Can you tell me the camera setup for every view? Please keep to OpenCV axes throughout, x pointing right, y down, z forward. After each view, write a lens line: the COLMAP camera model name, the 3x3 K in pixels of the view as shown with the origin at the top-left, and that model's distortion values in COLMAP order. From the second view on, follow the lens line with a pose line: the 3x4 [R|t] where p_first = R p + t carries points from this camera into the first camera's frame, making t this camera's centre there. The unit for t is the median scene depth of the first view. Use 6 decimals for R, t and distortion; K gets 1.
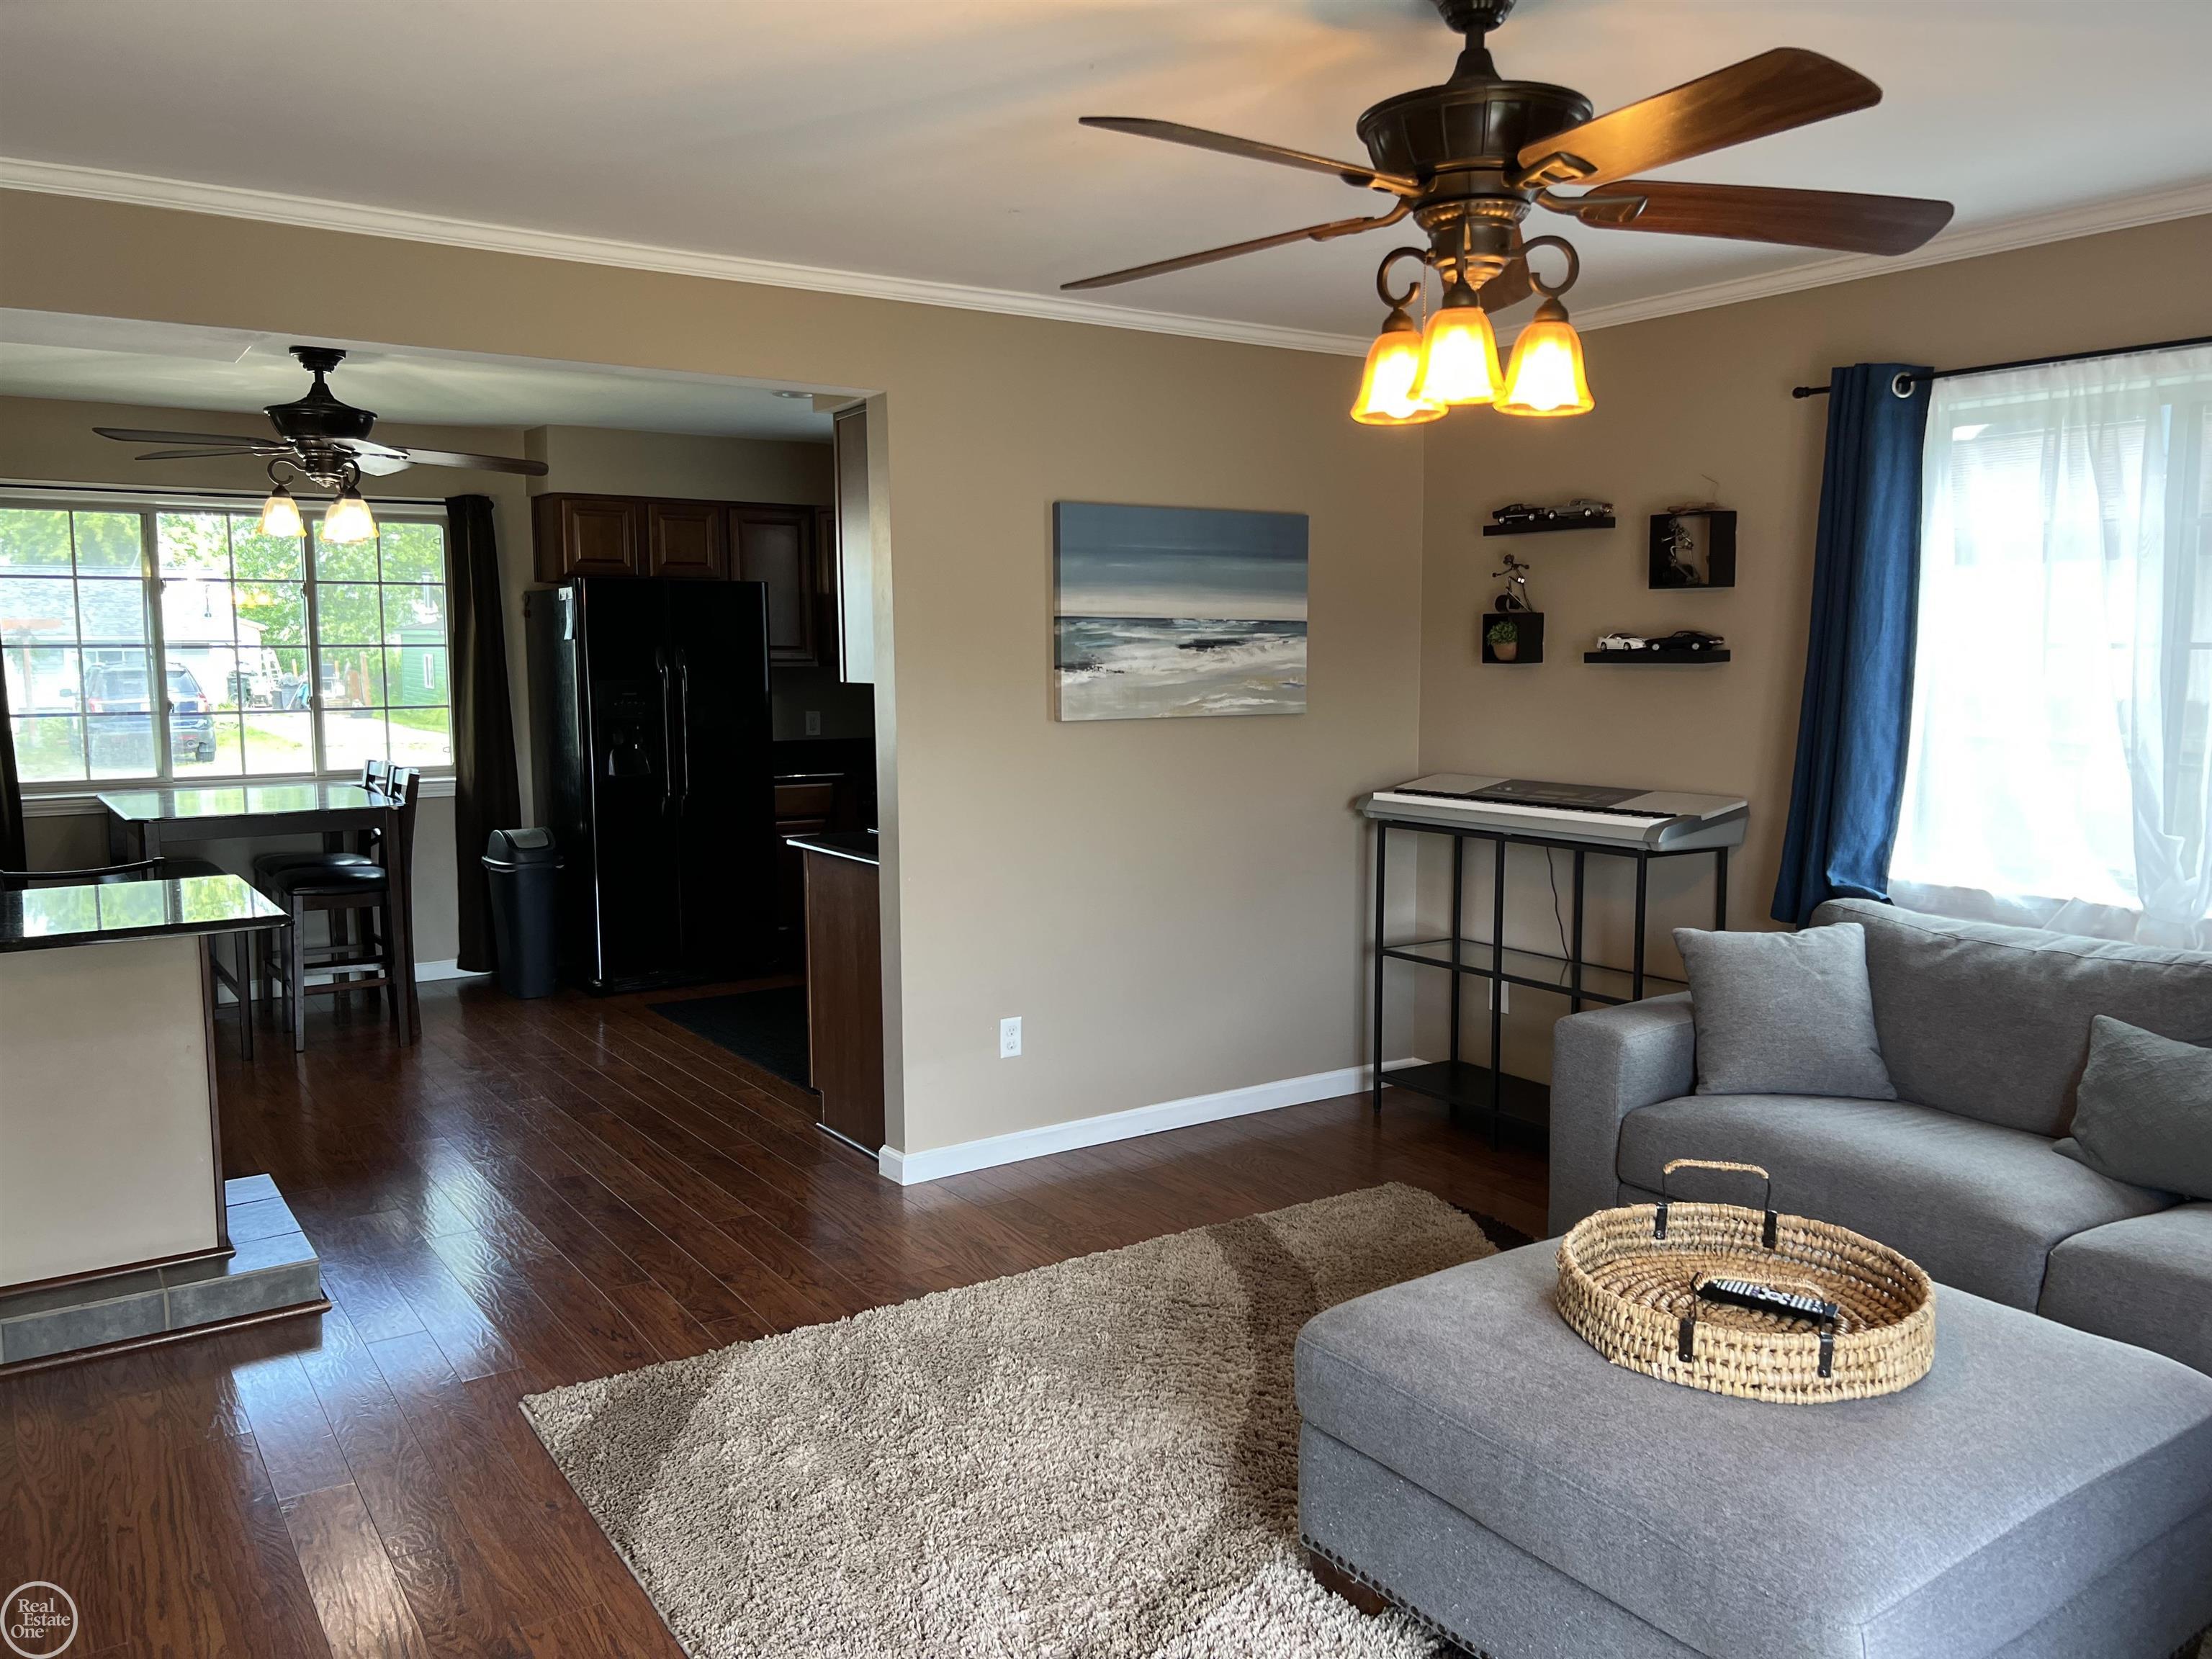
lens RADIAL K [[1644.1, 0, 1106.0], [0, 1644.1, 829.5], [0, 0, 1]] dist [0.092436, -0.128103]
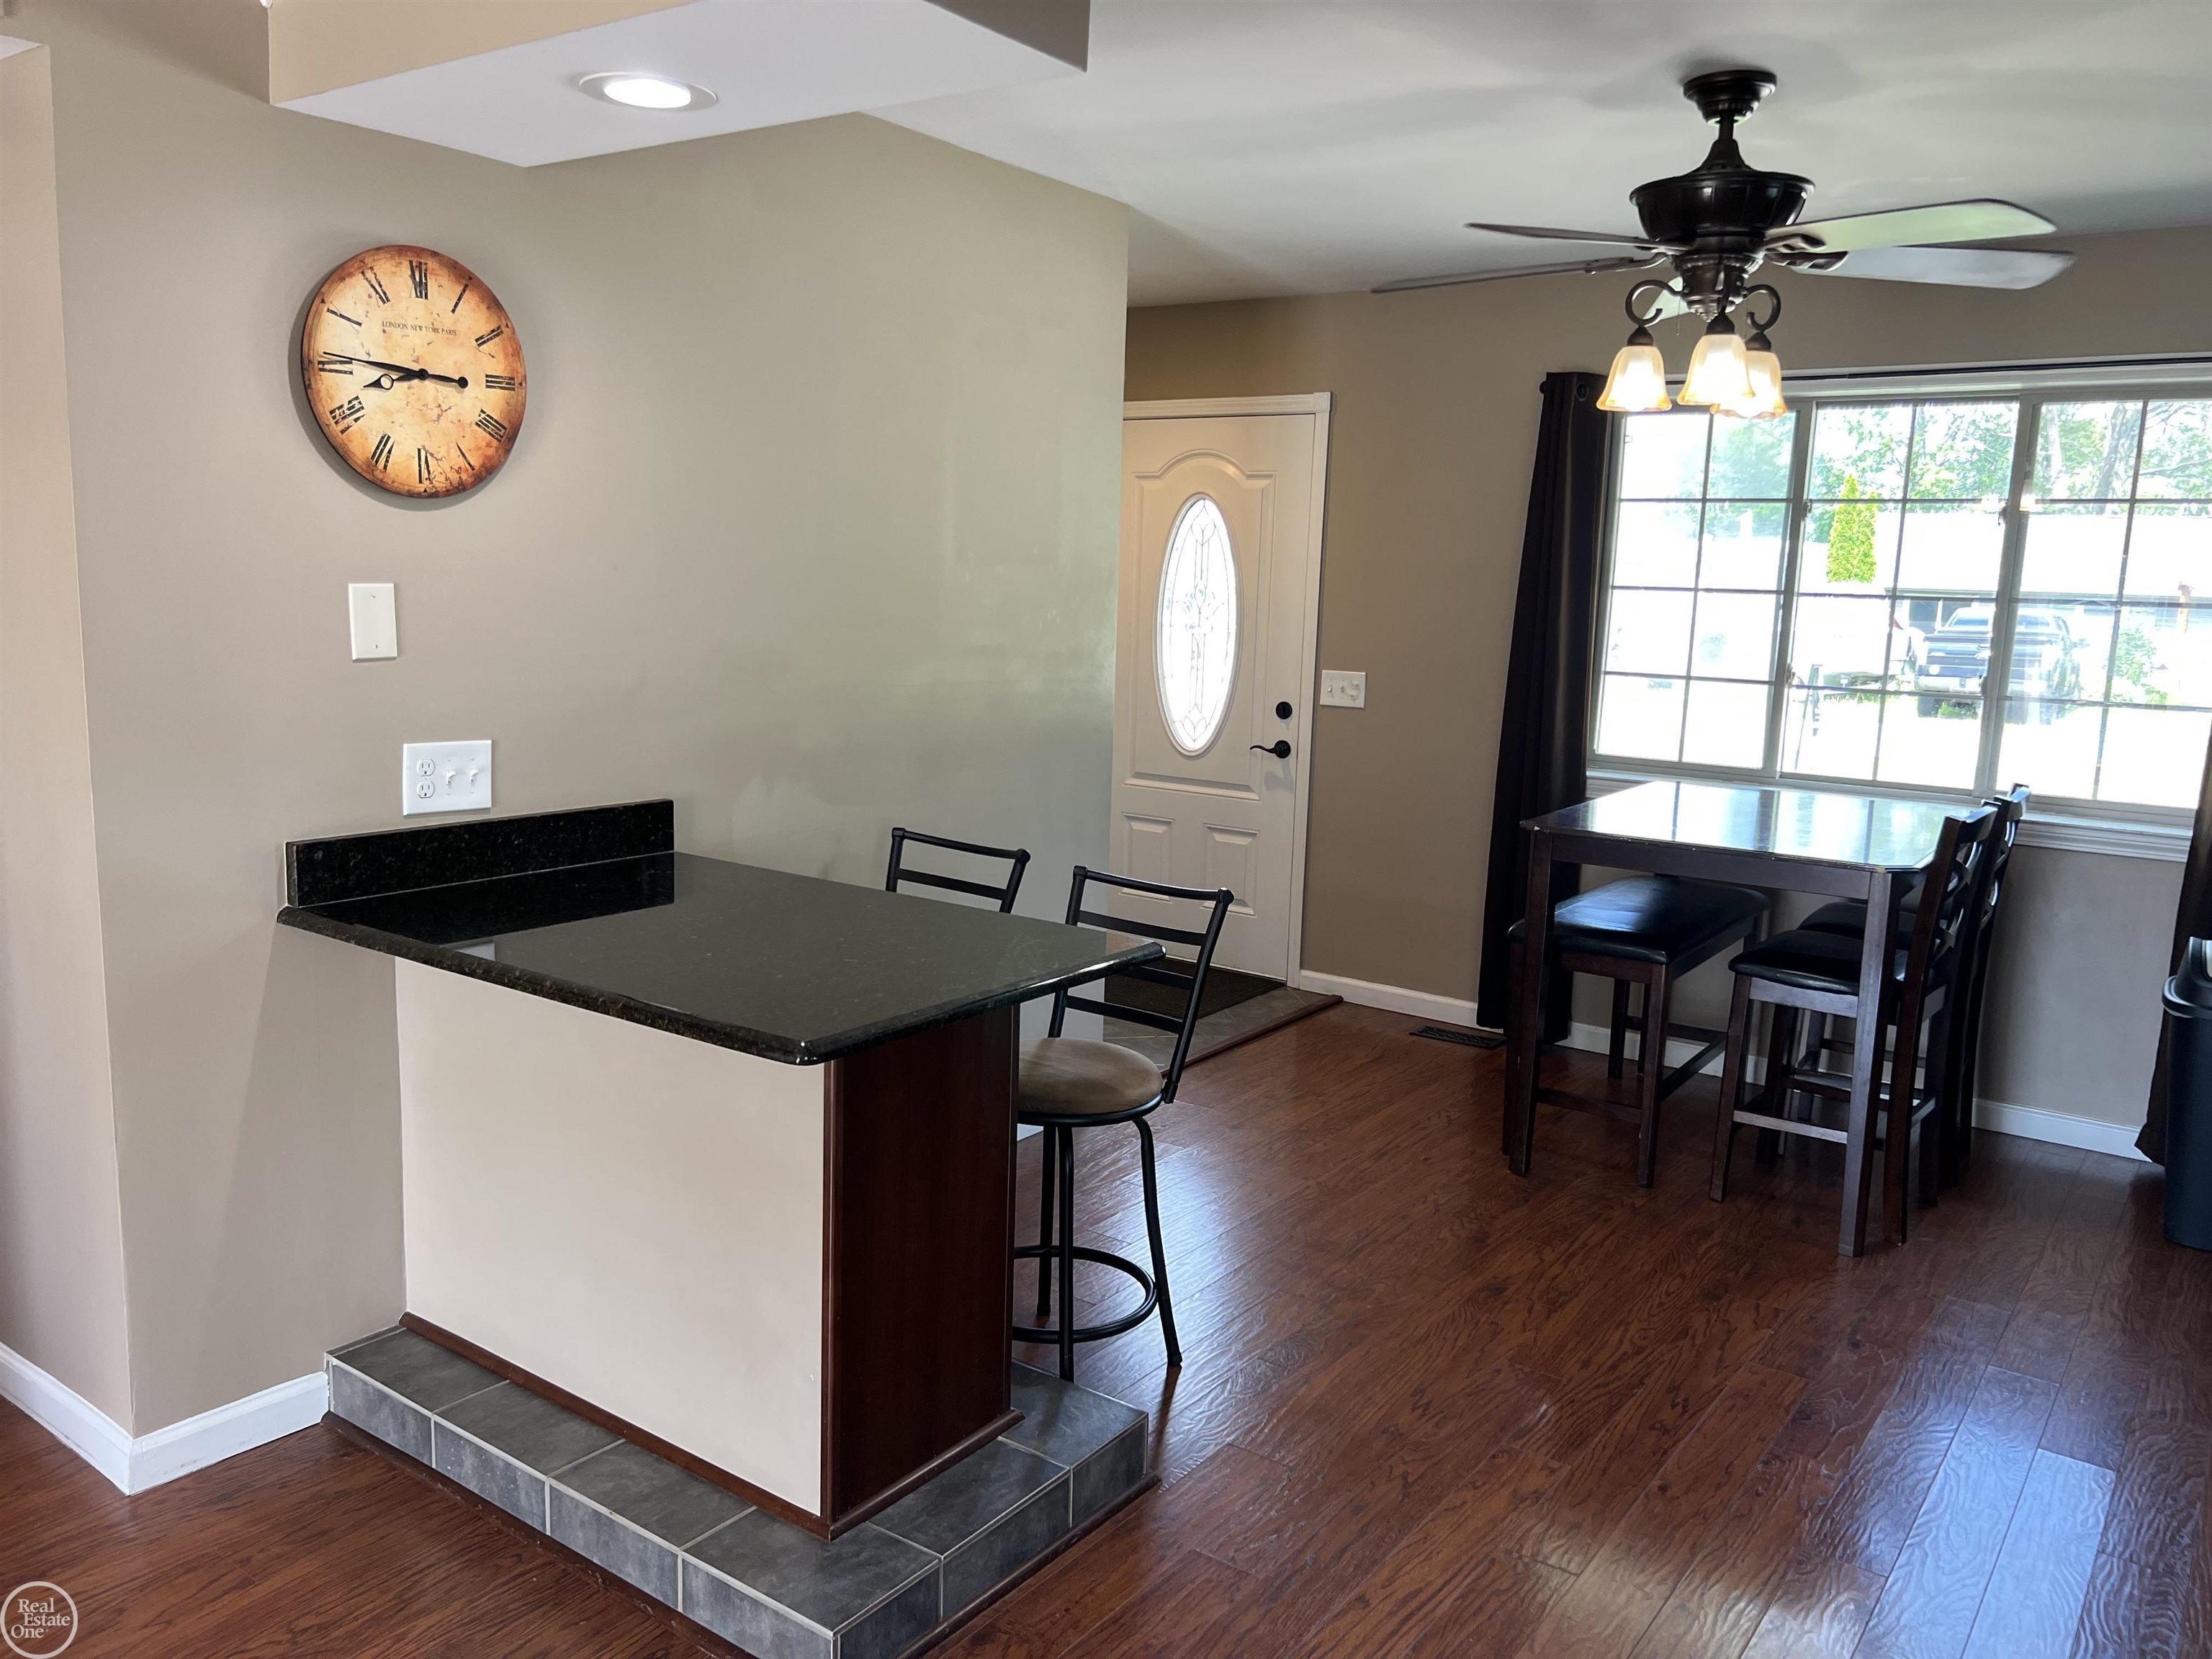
lens RADIAL K [[1644.1, 0, 1106.0], [0, 1644.1, 829.5], [0, 0, 1]] dist [0.092436, -0.128103]
pose [[0.334014, 0.162421, -0.928469, 0.037153], [-0.139035, 0.982756, 0.121900, -0.072000], [0.932258, 0.088373, 0.350836, 0.615631]]
